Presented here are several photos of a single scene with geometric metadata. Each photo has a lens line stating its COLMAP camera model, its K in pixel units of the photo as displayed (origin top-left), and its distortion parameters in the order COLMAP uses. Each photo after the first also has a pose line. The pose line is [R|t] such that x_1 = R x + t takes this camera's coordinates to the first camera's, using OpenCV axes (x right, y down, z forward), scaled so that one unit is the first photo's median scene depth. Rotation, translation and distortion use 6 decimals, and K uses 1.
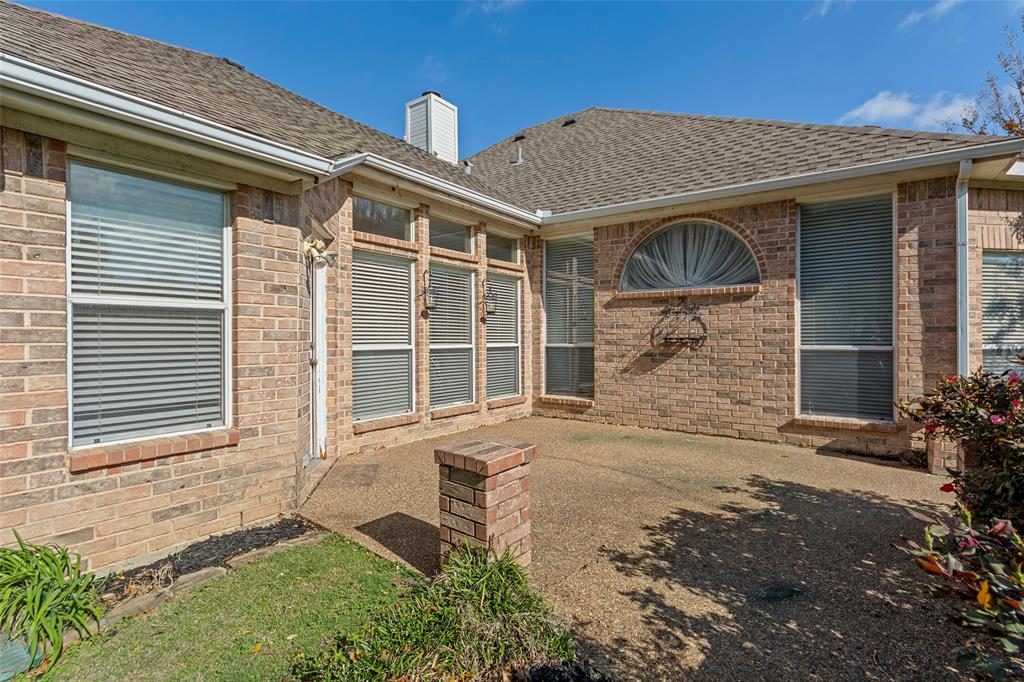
lens RADIAL K [[491.5, 0, 509.8], [0, 491.5, 334.4], [0, 0, 1]] dist [-0.003527, -0.000455]
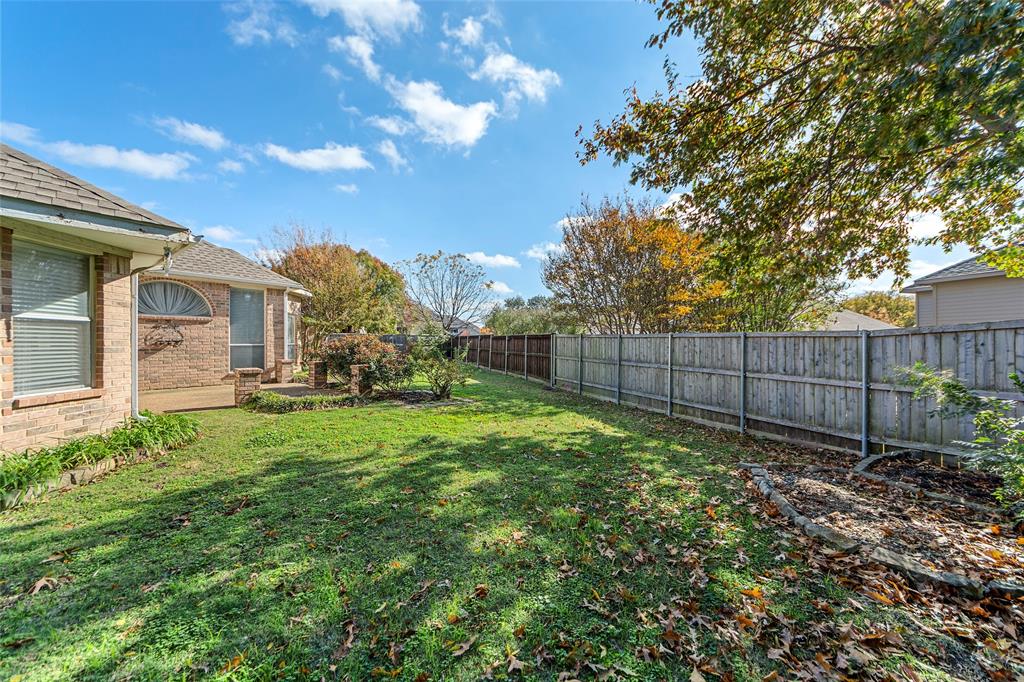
lens RADIAL K [[359.5, 0, 515.2], [0, 359.5, 340.4], [0, 0, 1]] dist [0.000342, -0.000008]
pose [[0.021434, 0.005245, 0.999757, -1.058356], [-0.003811, 0.999979, -0.005164, 0.007581], [-0.999763, -0.003700, 0.021453, -0.419897]]
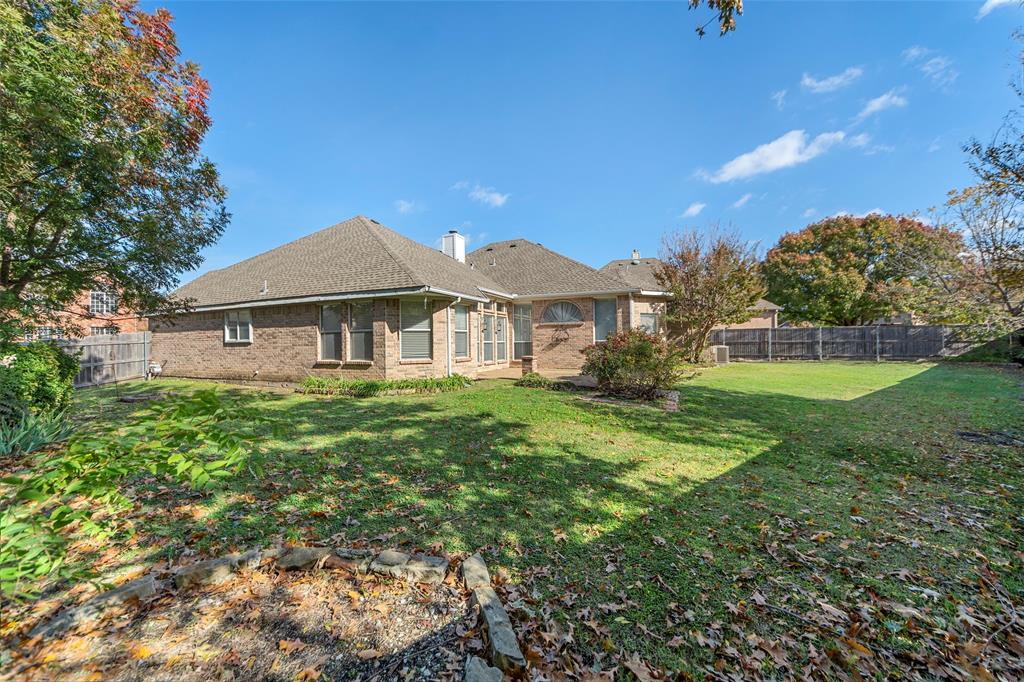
lens RADIAL K [[359.5, 0, 517.9], [0, 359.5, 341.2], [0, 0, 1]] dist [0.000342, -0.000008]
pose [[0.974340, -0.009291, 0.224889, -0.432165], [0.008842, 0.999956, 0.003006, 0.015200], [-0.224907, -0.000940, 0.974380, -1.160049]]
